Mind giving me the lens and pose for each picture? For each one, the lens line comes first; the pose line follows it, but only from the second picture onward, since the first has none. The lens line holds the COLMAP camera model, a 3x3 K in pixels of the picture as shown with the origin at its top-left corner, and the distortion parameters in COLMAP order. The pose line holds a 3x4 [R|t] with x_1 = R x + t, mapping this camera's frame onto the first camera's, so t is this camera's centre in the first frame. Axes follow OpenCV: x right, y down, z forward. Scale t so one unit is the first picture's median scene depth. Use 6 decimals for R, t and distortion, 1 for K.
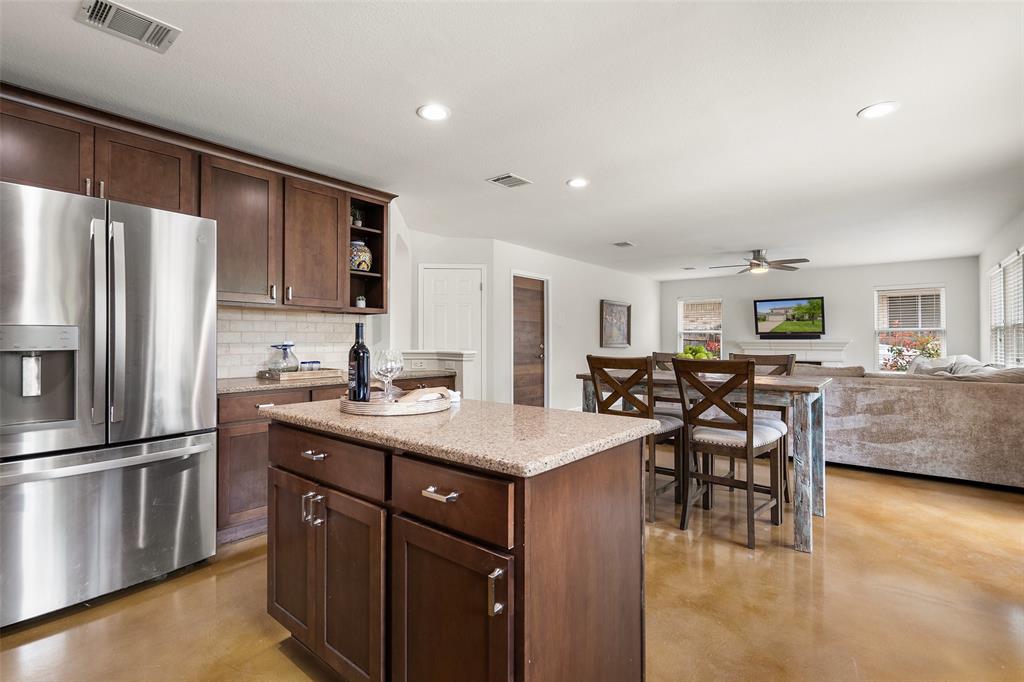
lens RADIAL K [[477.2, 0, 509.0], [0, 477.2, 333.8], [0, 0, 1]] dist [-0.001247, -0.000070]
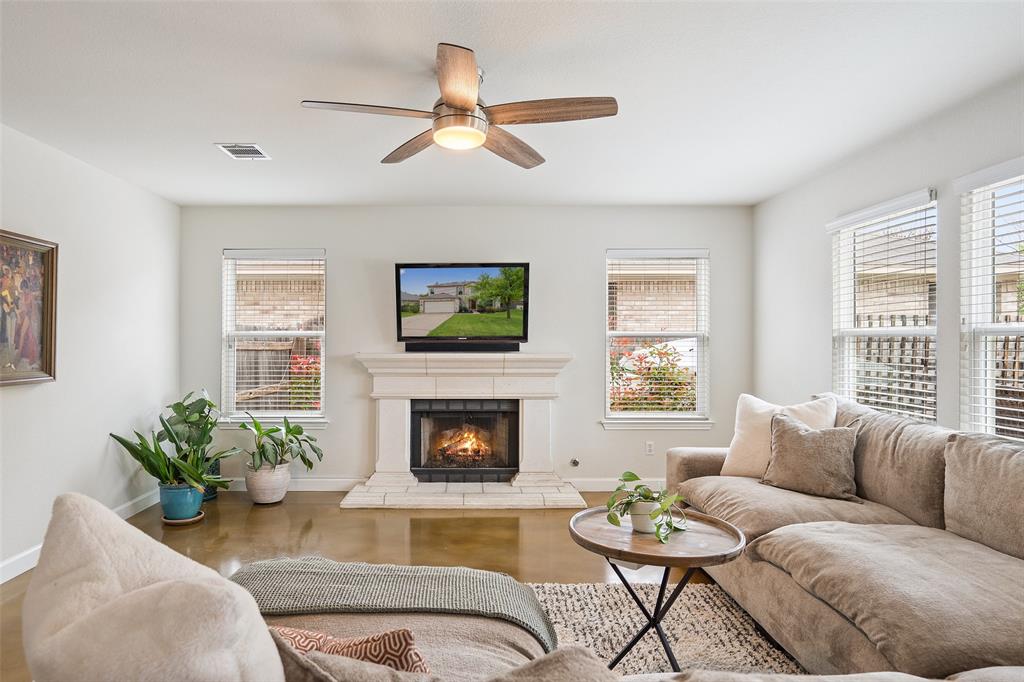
lens RADIAL K [[595.1, 0, 469.2], [0, 595.1, 345.0], [0, 0, 1]] dist [-0.001288, 0.000236]
pose [[0.774136, -0.004555, 0.633003, 0.282241], [-0.006469, 0.999865, 0.015107, -0.005483], [-0.632986, -0.015790, 0.774002, 0.684798]]
